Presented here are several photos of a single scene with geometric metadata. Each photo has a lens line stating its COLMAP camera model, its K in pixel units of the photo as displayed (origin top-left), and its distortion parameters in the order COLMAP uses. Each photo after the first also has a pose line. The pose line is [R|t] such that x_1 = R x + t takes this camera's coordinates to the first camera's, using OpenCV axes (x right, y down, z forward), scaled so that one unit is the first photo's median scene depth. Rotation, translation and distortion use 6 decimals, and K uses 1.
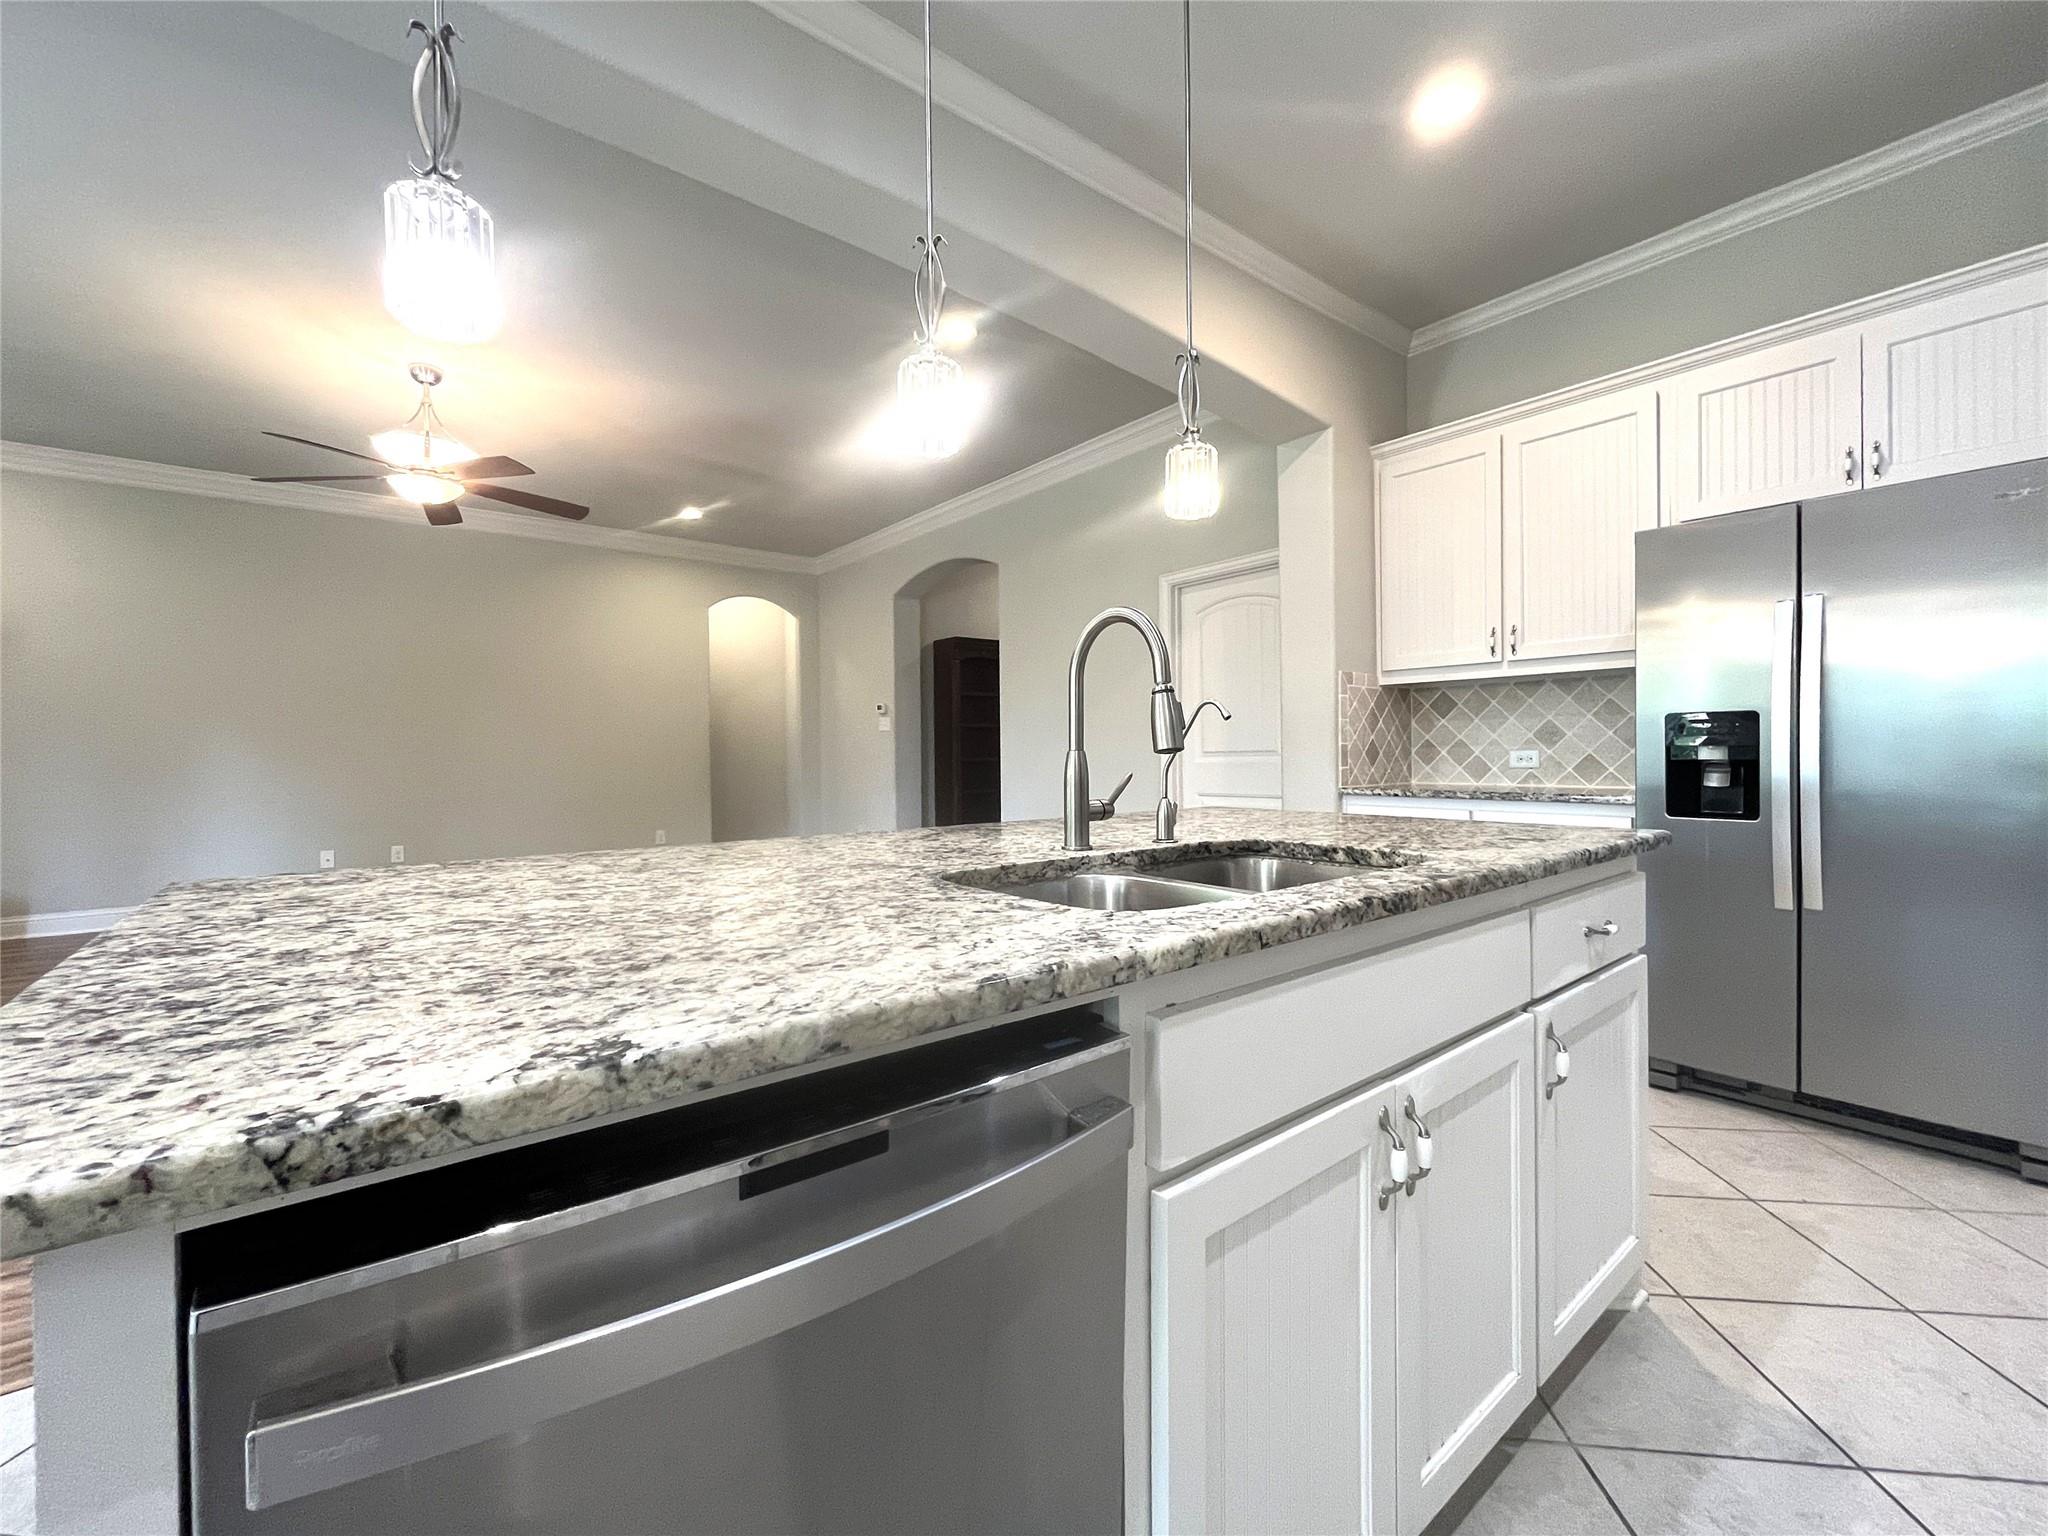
lens RADIAL K [[833.4, 0, 1024.0], [0, 833.4, 768.0], [0, 0, 1]] dist [0.000062, 0.000000]
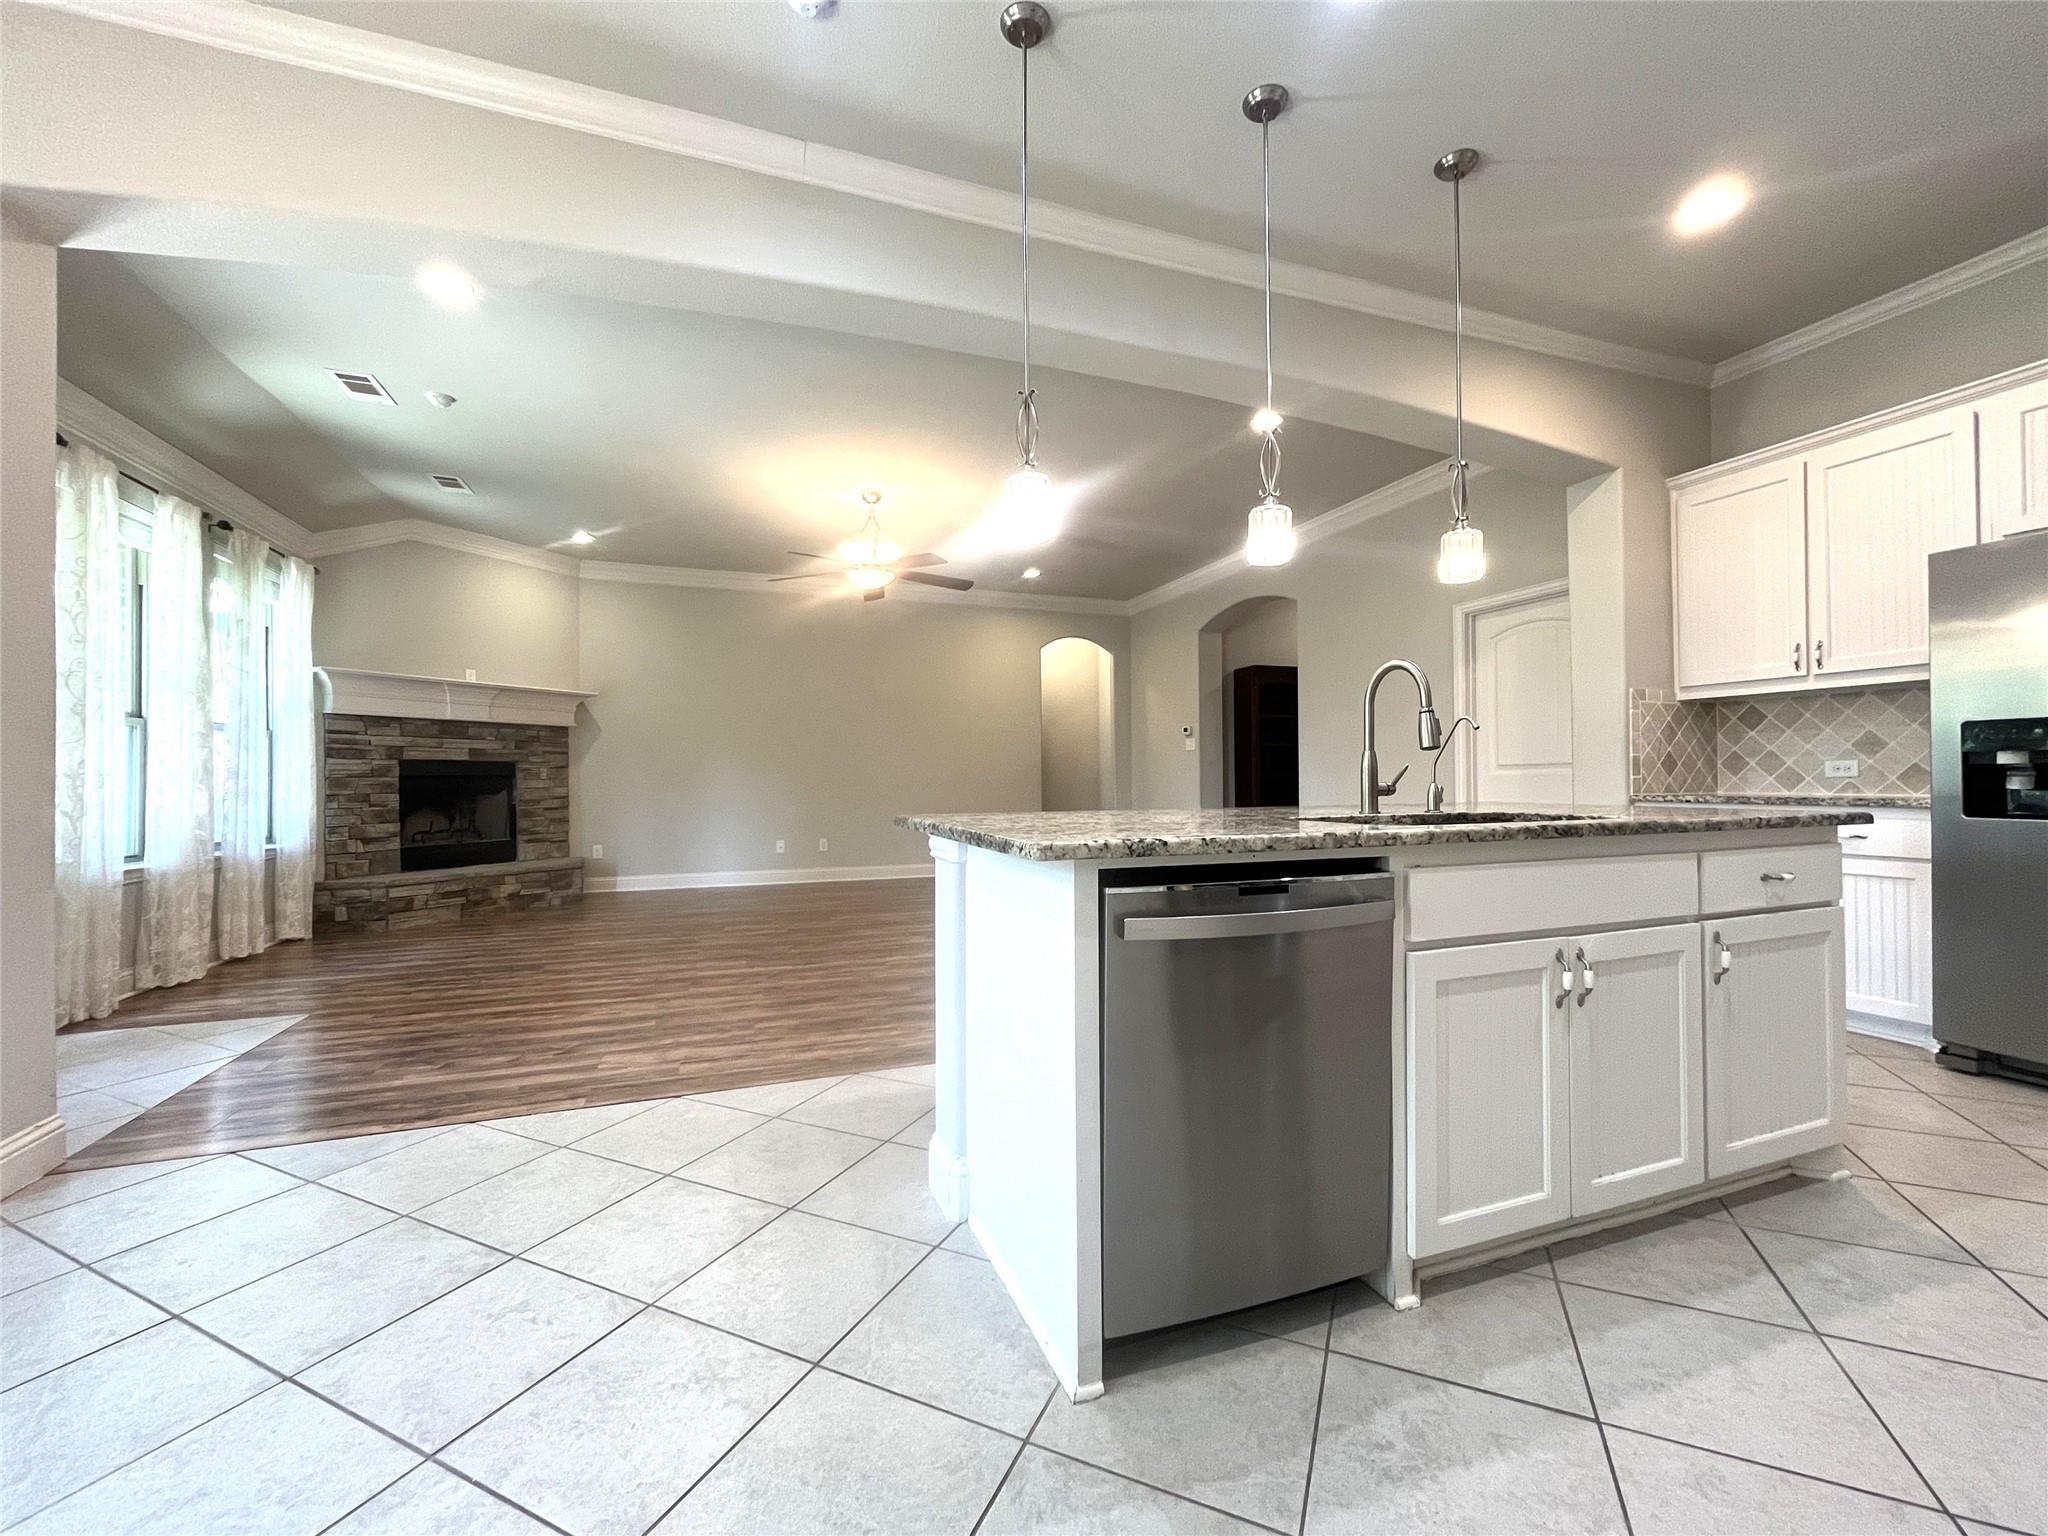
lens RADIAL K [[848.6, 0, 1024.0], [0, 848.6, 768.0], [0, 0, 1]] dist [0.002465, -0.002764]
pose [[0.946552, -0.000064, -0.322551, -0.017551], [-0.009527, 0.999558, -0.028157, 0.029660], [0.322410, 0.029725, 0.946133, -0.341608]]
